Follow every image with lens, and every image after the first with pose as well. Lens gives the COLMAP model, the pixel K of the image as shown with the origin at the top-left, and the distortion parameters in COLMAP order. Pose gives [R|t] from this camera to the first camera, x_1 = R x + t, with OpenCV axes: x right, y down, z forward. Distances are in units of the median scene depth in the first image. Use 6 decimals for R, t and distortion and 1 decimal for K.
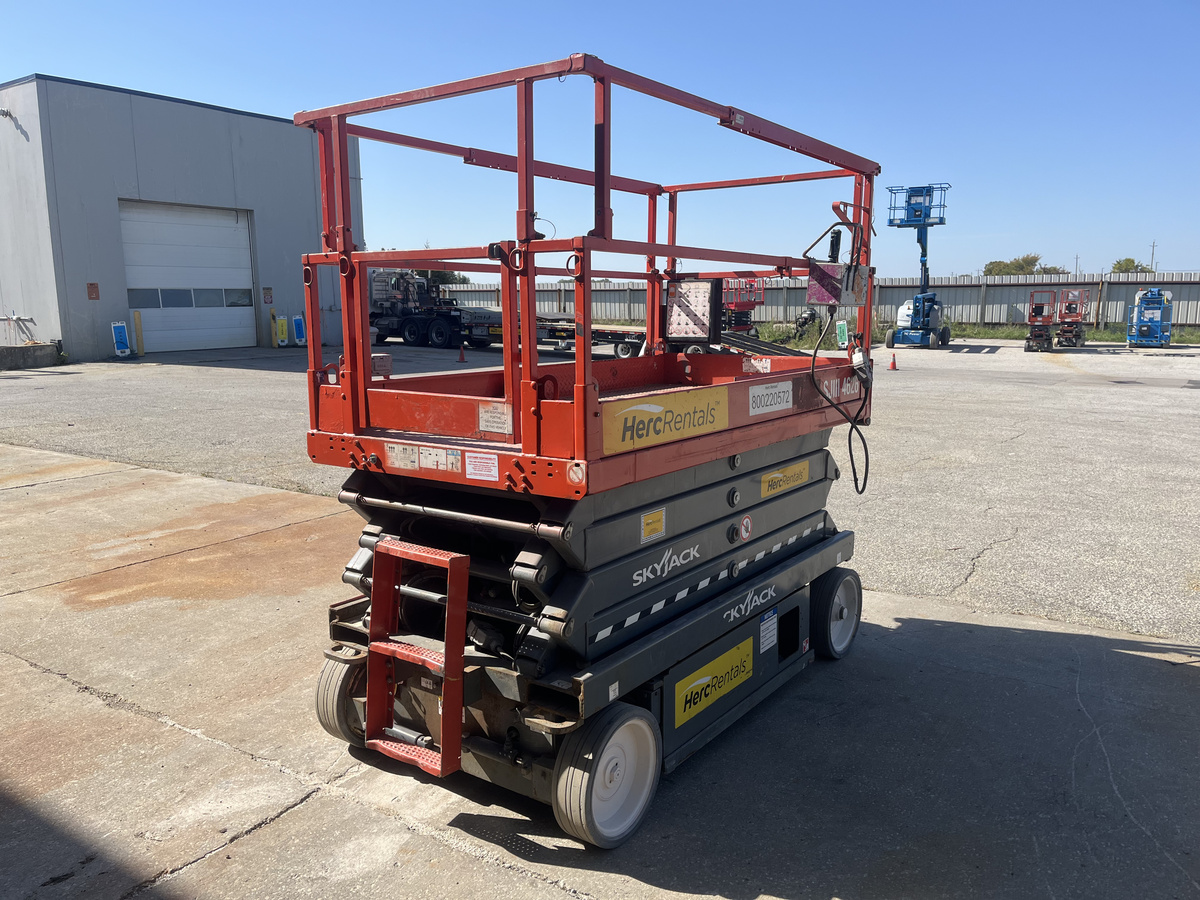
lens RADIAL K [[908.0, 0, 597.1], [0, 908.0, 456.8], [0, 0, 1]] dist [0.074399, -0.106863]
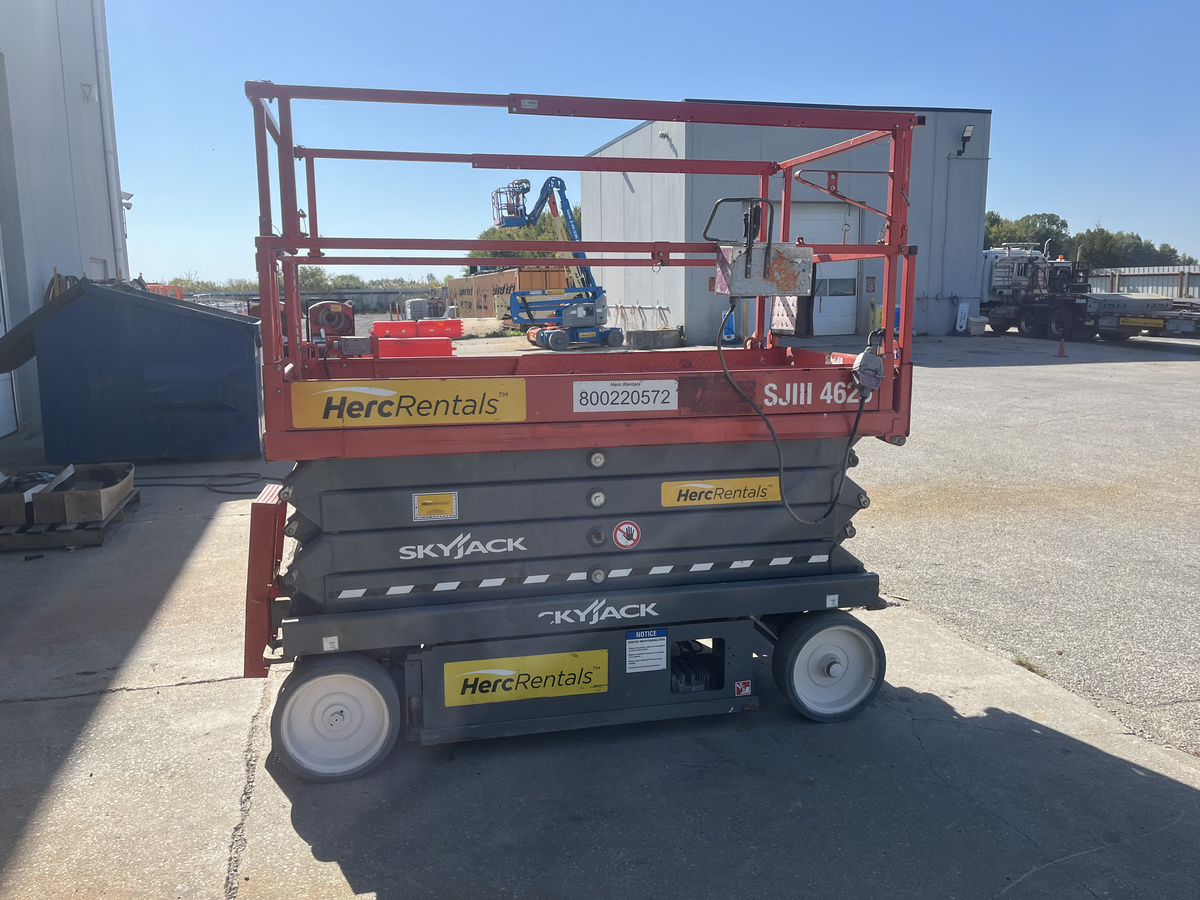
lens RADIAL K [[932.0, 0, 641.5], [0, 932.0, 447.2], [0, 0, 1]] dist [0.073924, -0.115731]
pose [[0.751183, 0.102527, -0.652083, 0.653435], [-0.103752, 0.993924, 0.036755, -0.039254], [0.651889, 0.040045, 0.757256, 0.237286]]
